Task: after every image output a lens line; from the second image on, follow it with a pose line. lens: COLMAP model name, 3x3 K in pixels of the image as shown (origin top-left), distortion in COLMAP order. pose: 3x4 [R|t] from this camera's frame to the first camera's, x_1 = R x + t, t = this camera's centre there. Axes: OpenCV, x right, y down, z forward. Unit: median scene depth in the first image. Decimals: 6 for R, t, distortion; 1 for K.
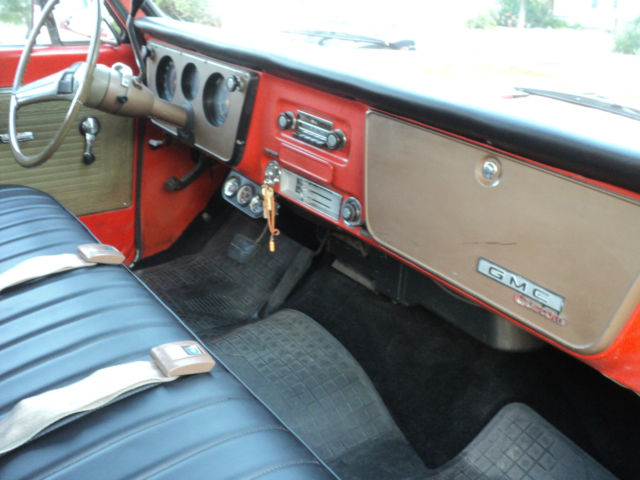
lens RADIAL K [[655.5, 0, 320.0], [0, 655.5, 240.0], [0, 0, 1]] dist [-0.208327, 0.257537]
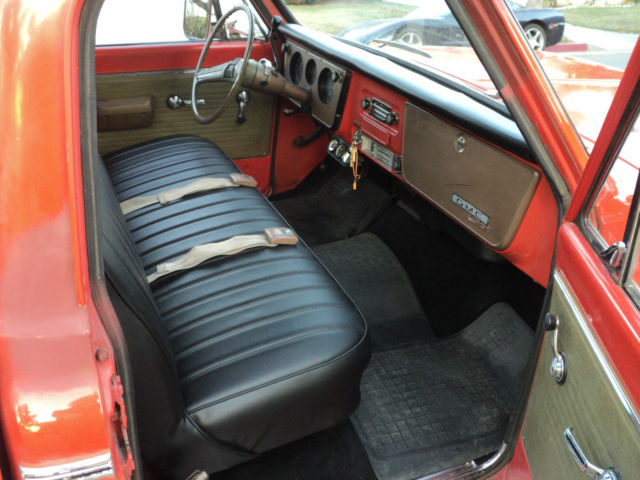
lens RADIAL K [[655.5, 0, 320.0], [0, 655.5, 240.0], [0, 0, 1]] dist [-0.208327, 0.257537]
pose [[0.972078, 0.091555, -0.216062, 0.189282], [-0.080228, 0.994930, 0.060644, 0.049368], [0.220519, -0.041617, 0.974495, -0.495954]]
